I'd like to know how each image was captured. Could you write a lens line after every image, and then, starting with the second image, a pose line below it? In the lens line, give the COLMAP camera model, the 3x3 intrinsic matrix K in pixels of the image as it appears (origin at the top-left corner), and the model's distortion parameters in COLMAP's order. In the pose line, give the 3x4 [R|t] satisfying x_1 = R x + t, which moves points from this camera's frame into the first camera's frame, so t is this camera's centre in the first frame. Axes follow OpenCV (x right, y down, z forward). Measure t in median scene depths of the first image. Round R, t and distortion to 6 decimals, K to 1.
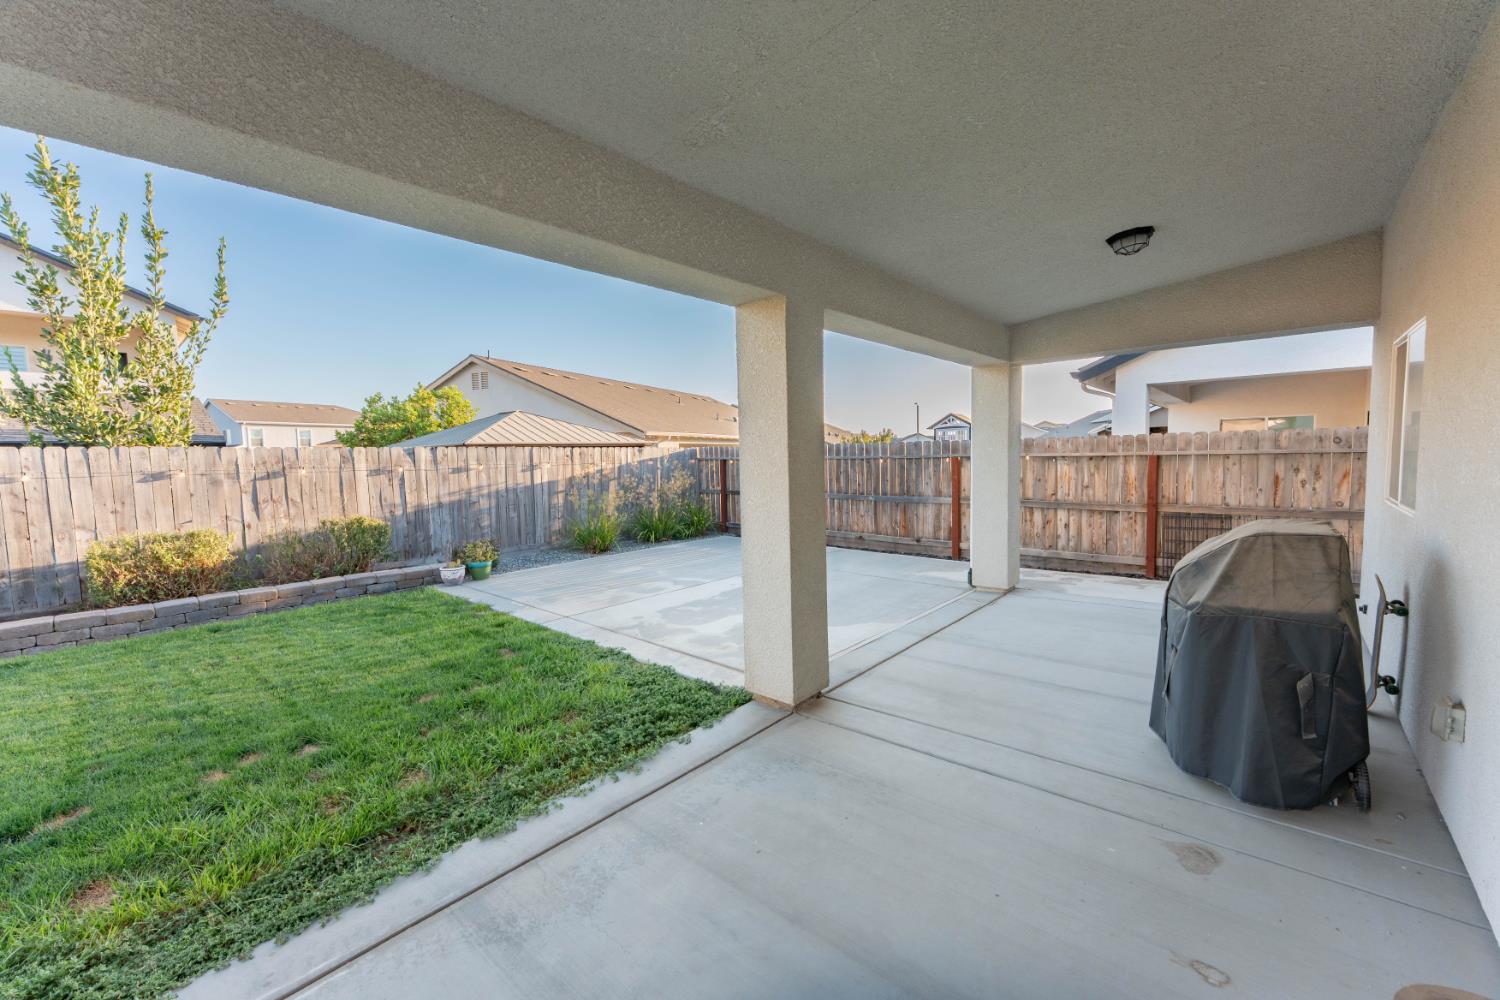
lens RADIAL K [[626.9, 0, 729.1], [0, 626.9, 491.1], [0, 0, 1]] dist [0.001003, -0.000296]
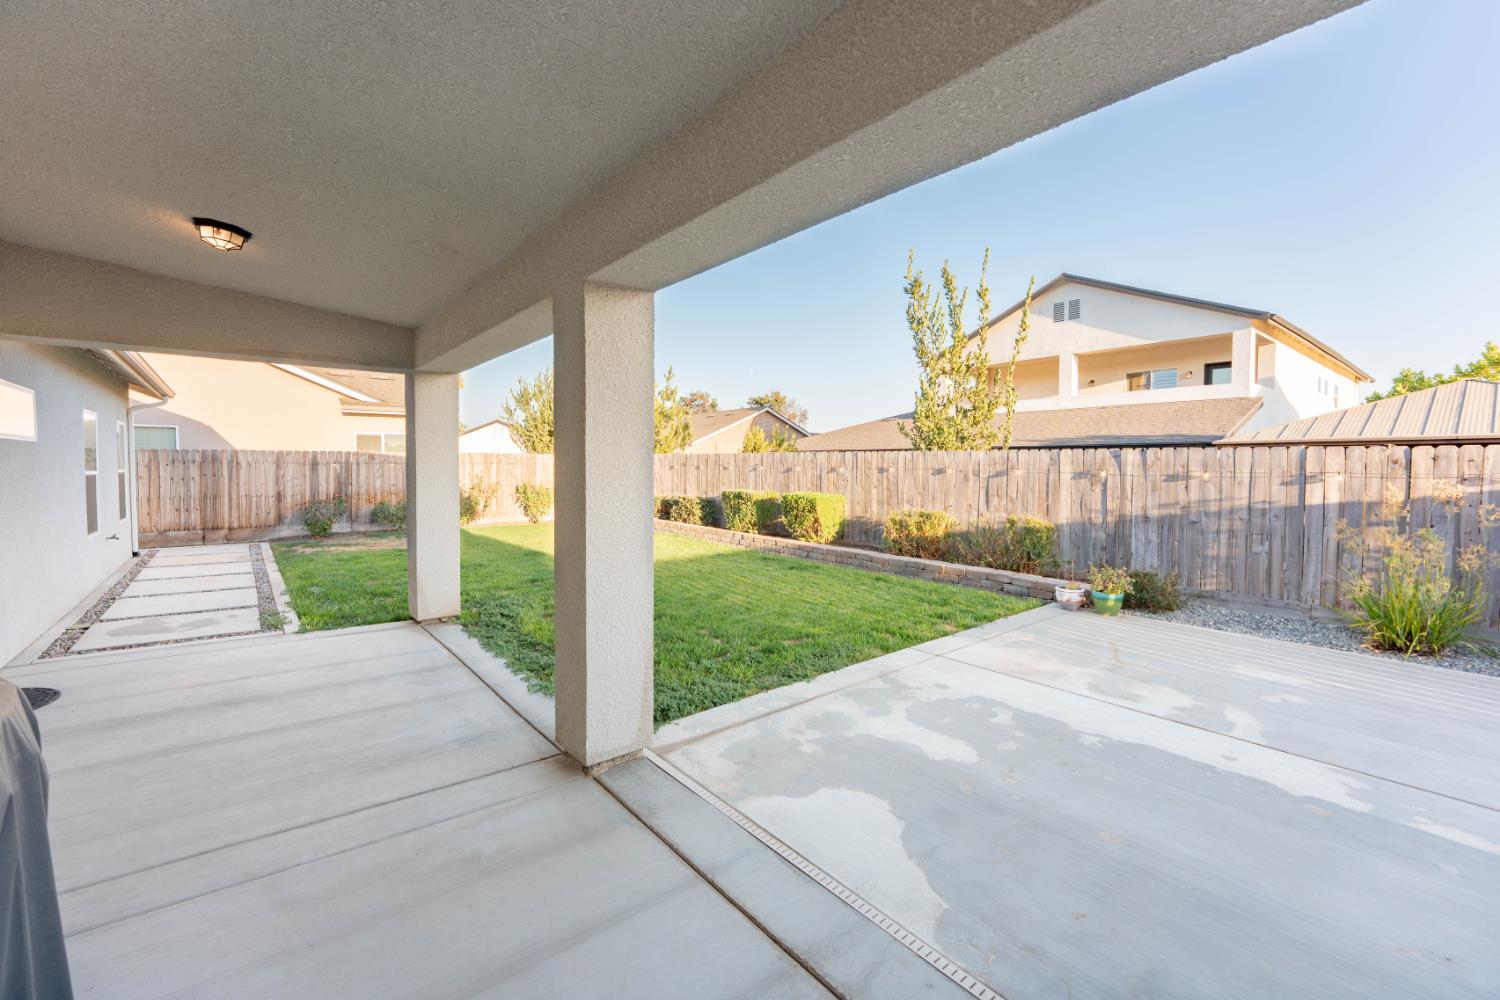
lens RADIAL K [[622.5, 0, 753.5], [0, 622.5, 473.3], [0, 0, 1]] dist [-0.001642, -0.000146]
pose [[-0.156635, 0.035858, -0.987005, 0.499922], [-0.055639, 0.997433, 0.045067, -0.054498], [0.986088, 0.061975, -0.154238, 0.745469]]
